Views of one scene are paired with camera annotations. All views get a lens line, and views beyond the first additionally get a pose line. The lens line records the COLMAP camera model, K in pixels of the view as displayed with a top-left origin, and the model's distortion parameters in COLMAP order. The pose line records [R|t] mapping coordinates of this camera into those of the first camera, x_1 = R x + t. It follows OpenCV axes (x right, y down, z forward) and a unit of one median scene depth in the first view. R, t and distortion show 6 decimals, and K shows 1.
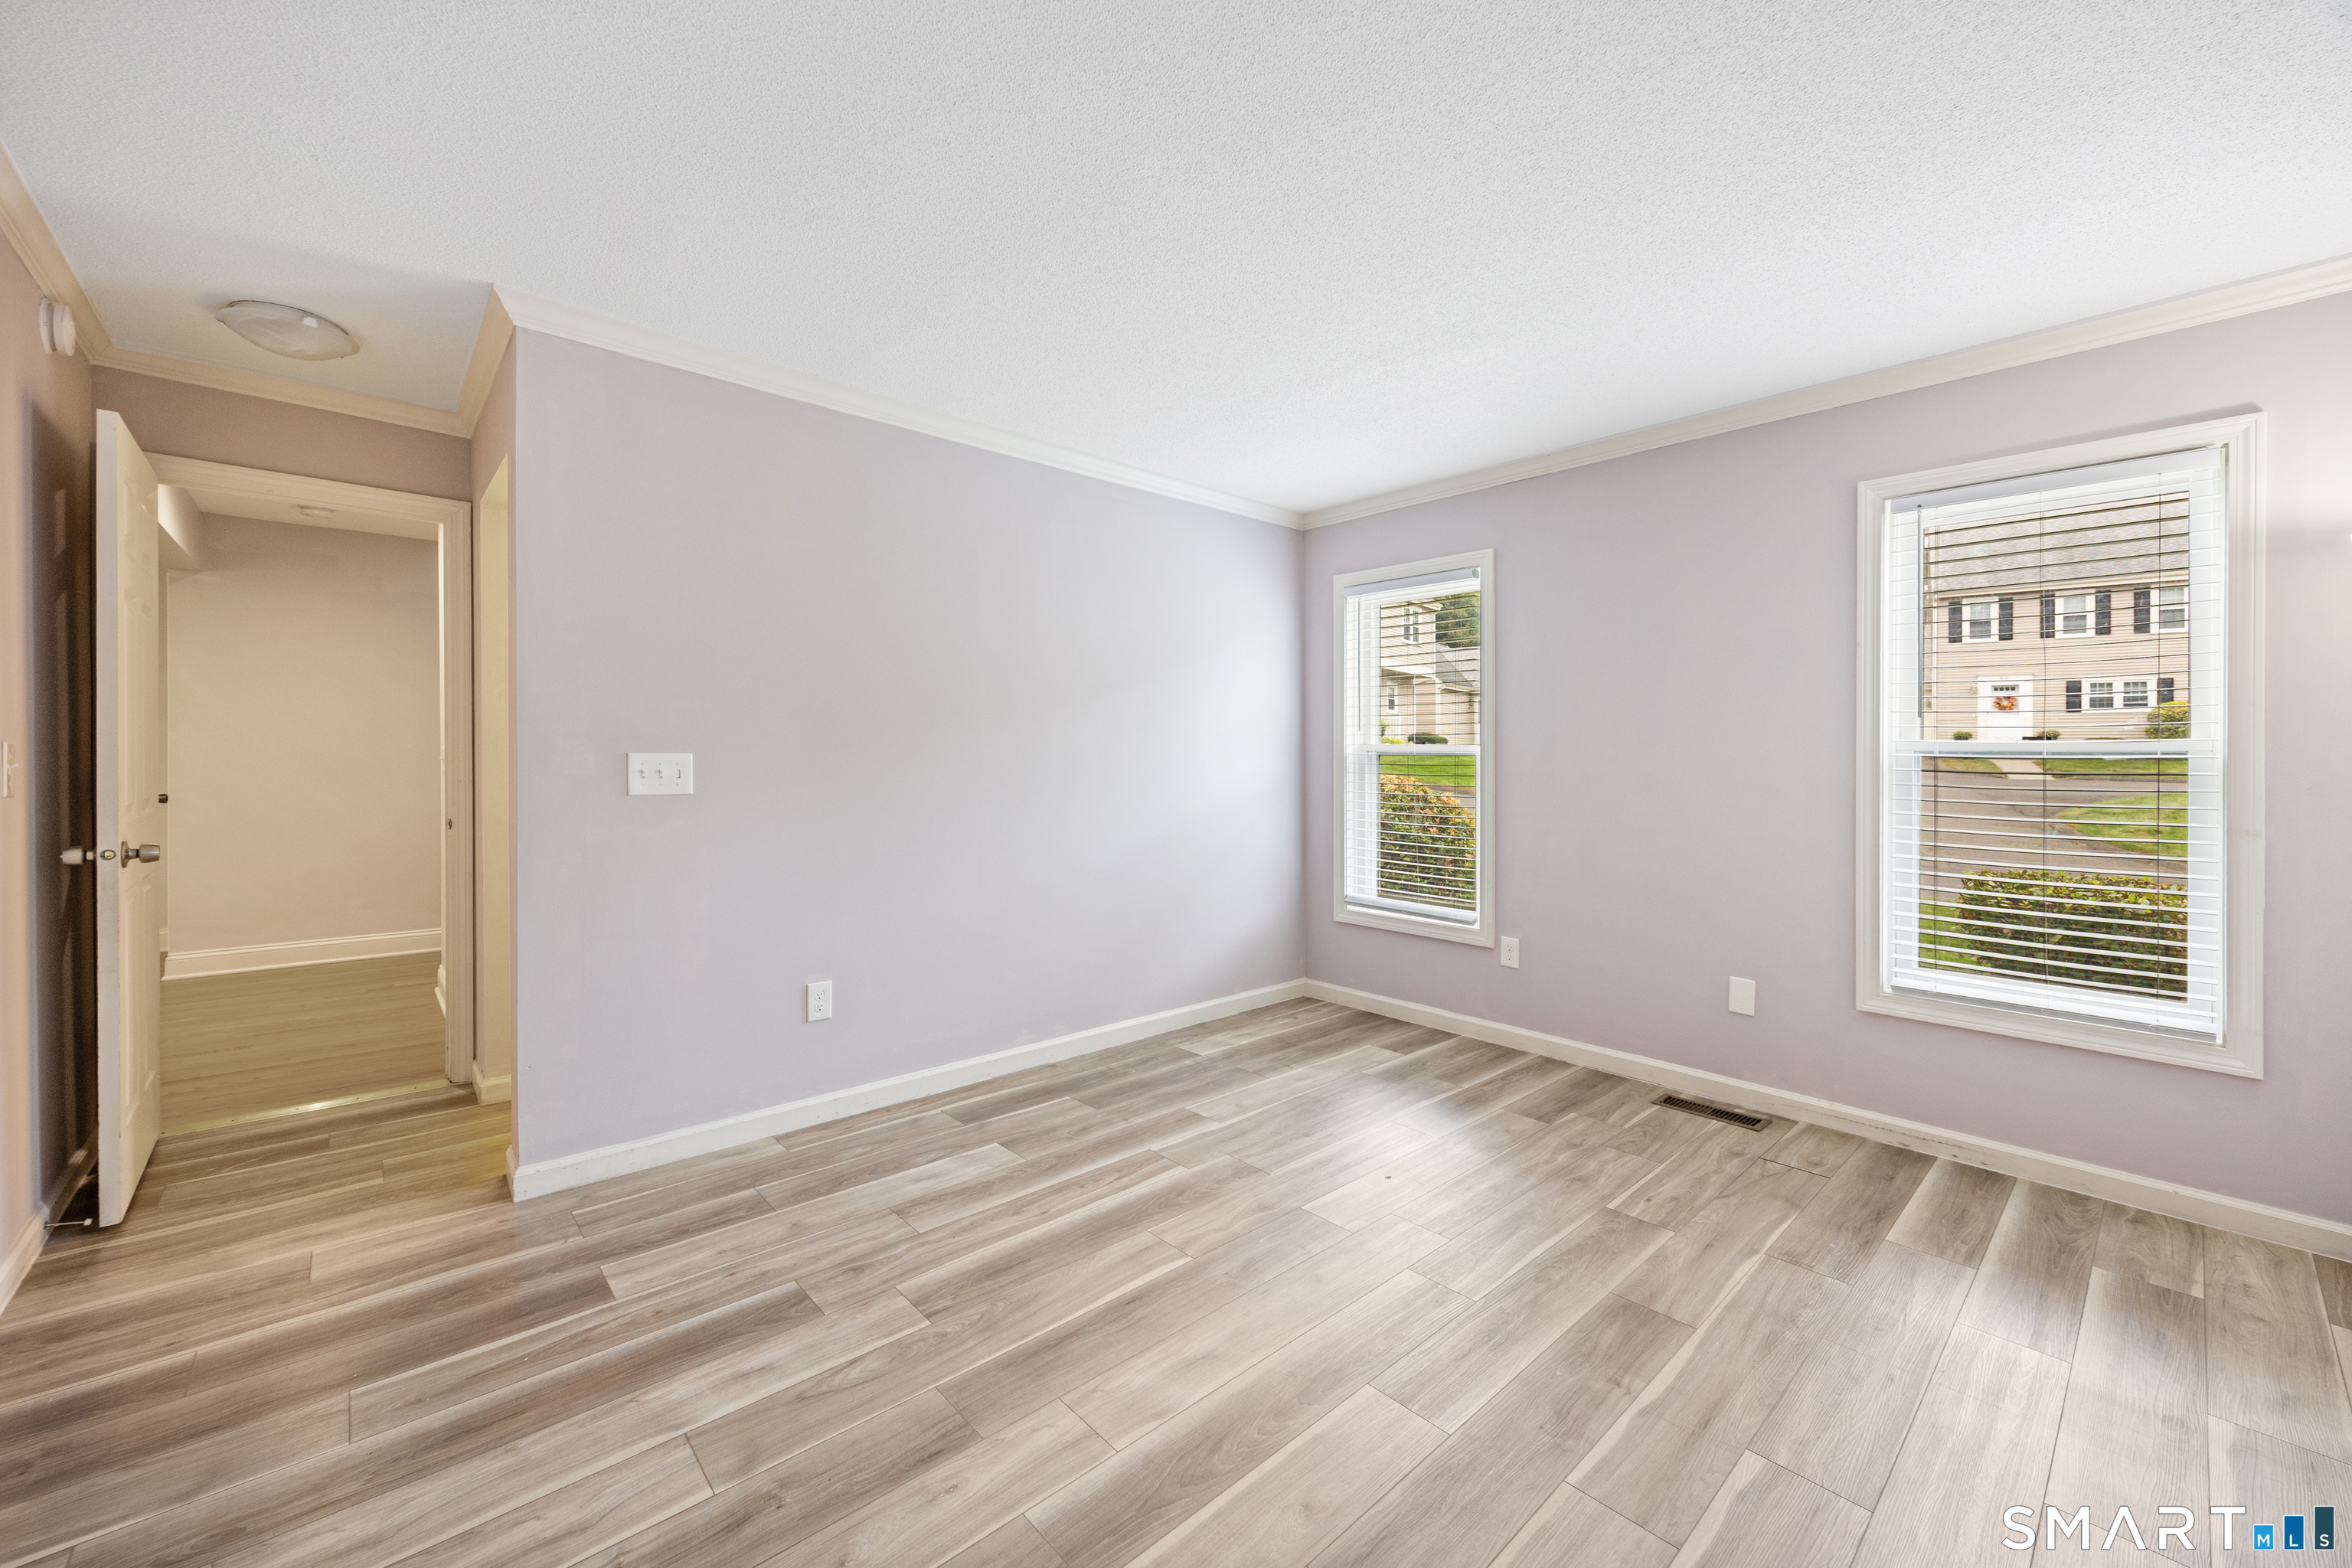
lens RADIAL K [[916.9, 0, 1178.4], [0, 916.9, 766.1], [0, 0, 1]] dist [-0.000728, -0.000102]
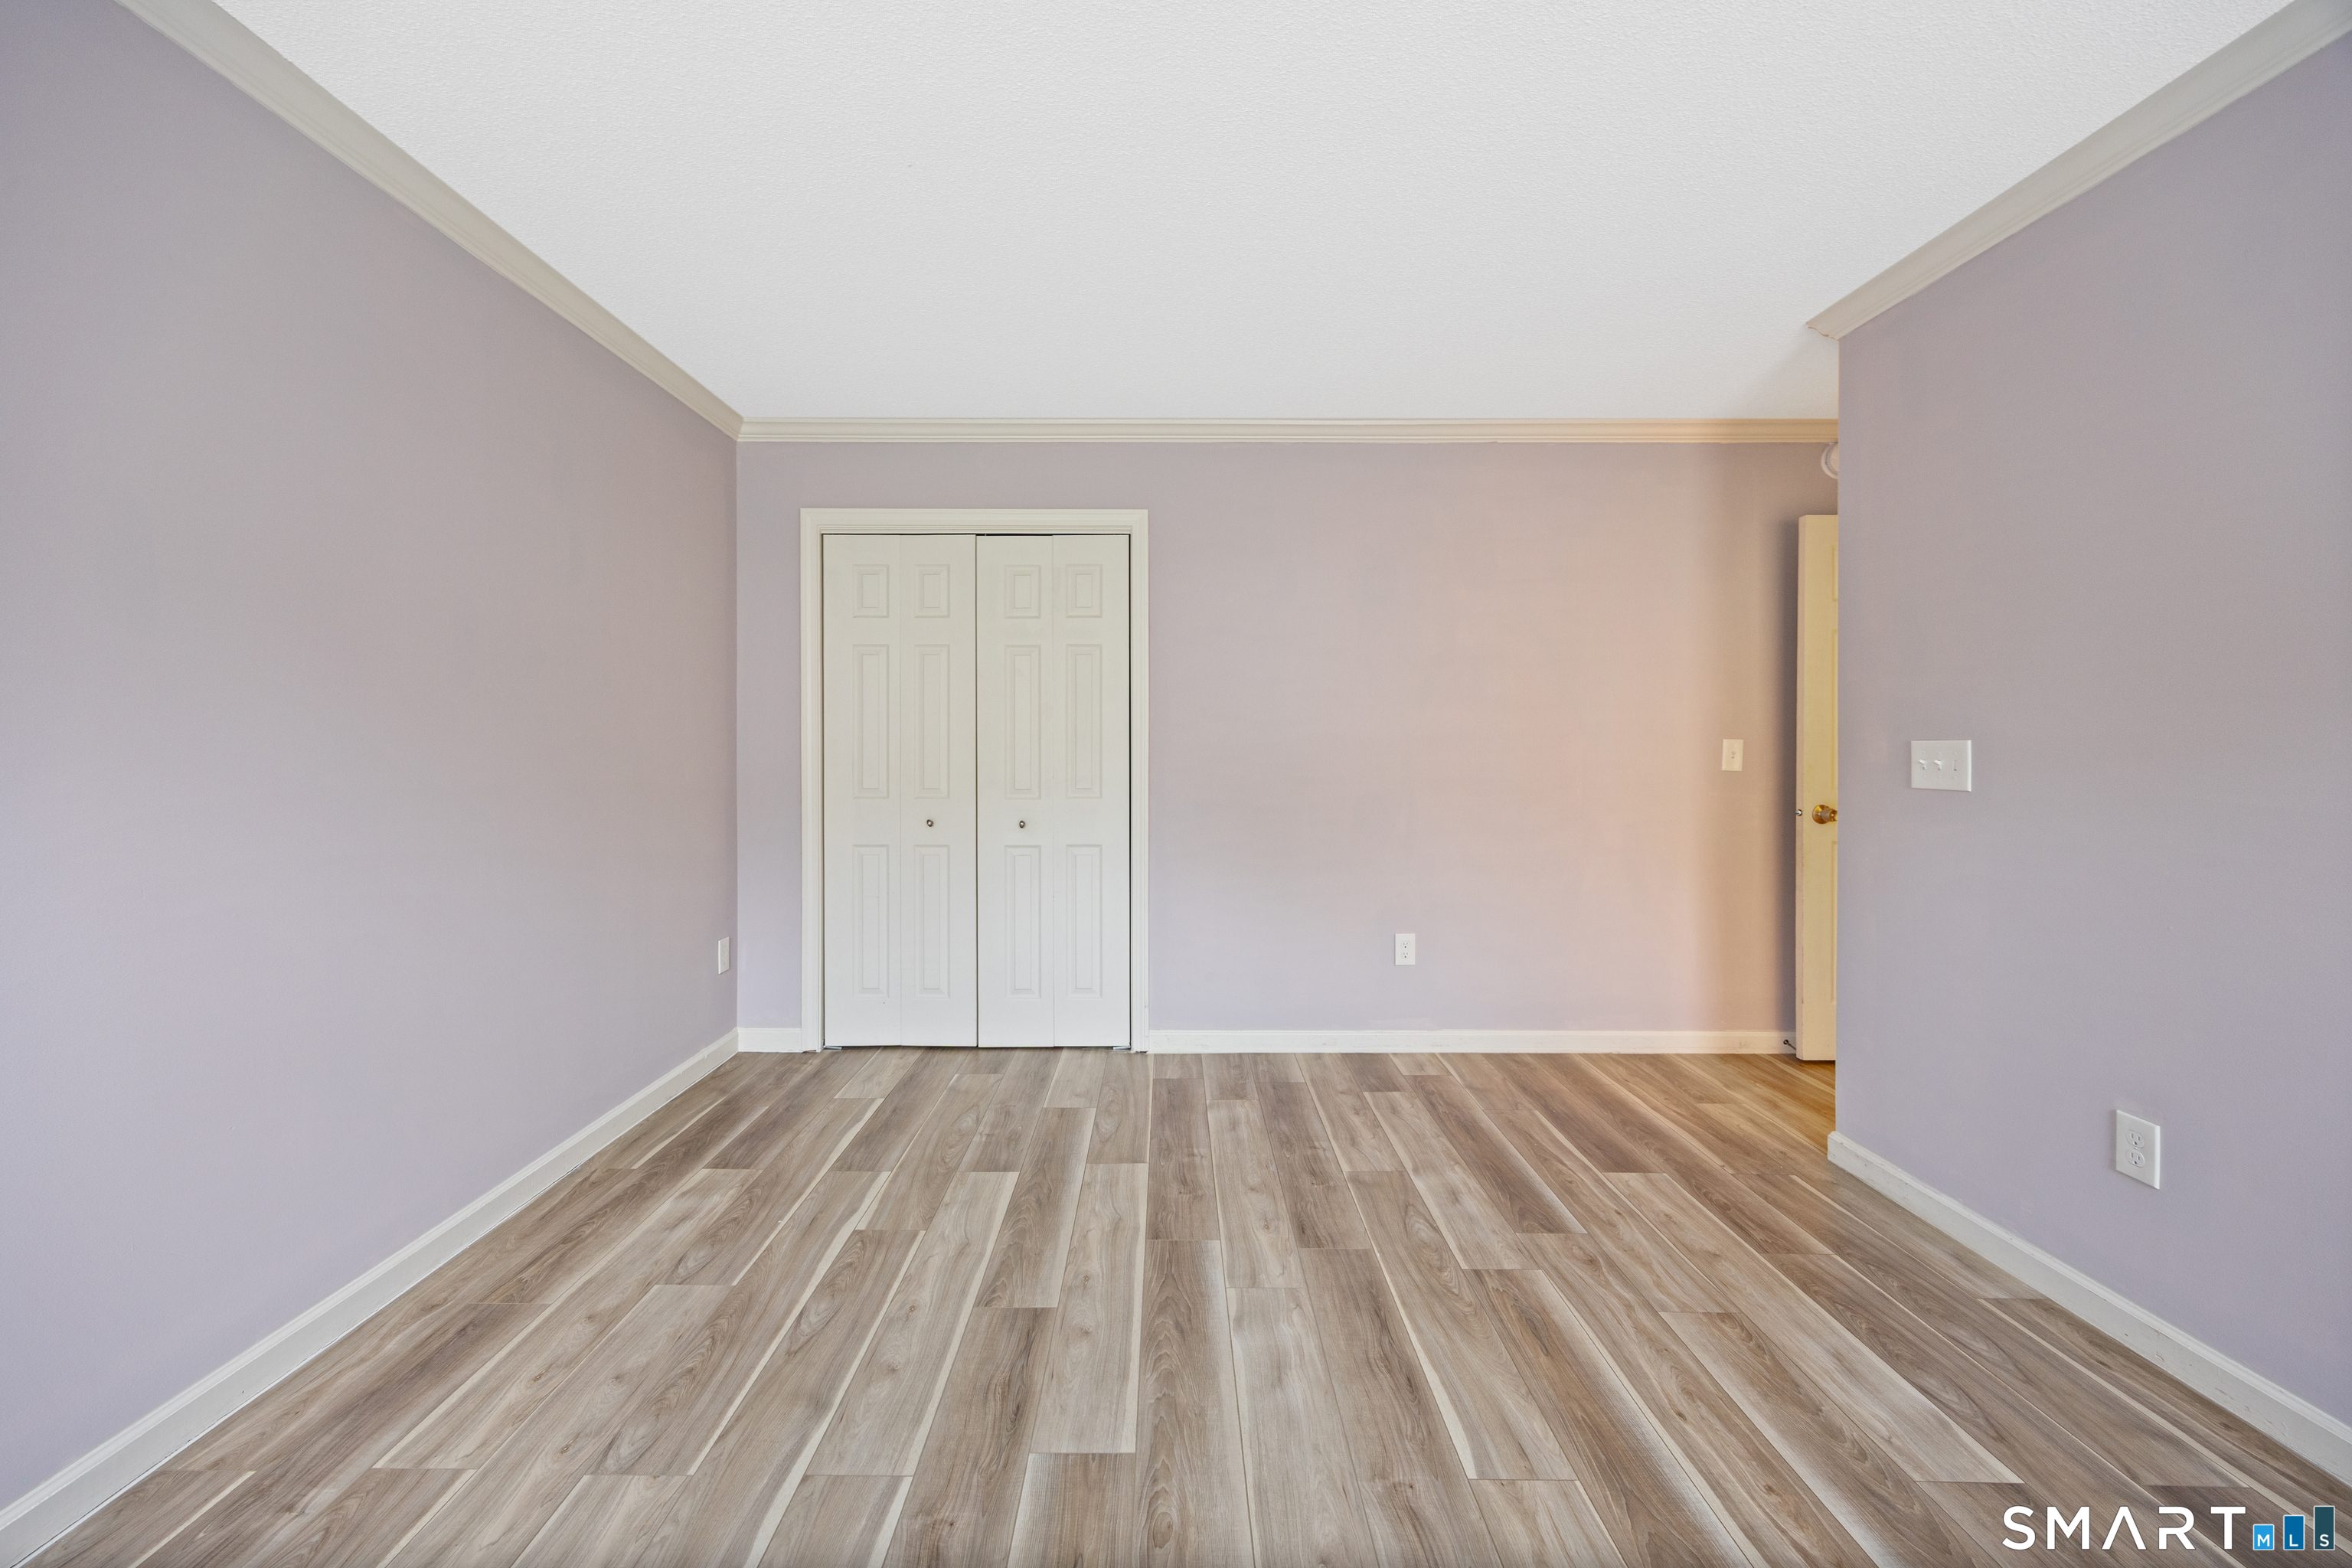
lens RADIAL K [[916.9, 0, 1175.1], [0, 916.9, 770.0], [0, 0, 1]] dist [-0.000728, -0.000102]
pose [[-0.673208, 0.011177, -0.739369, 0.675168], [-0.009675, 0.999667, 0.023922, -0.001372], [0.739390, 0.023257, -0.672876, 1.317655]]
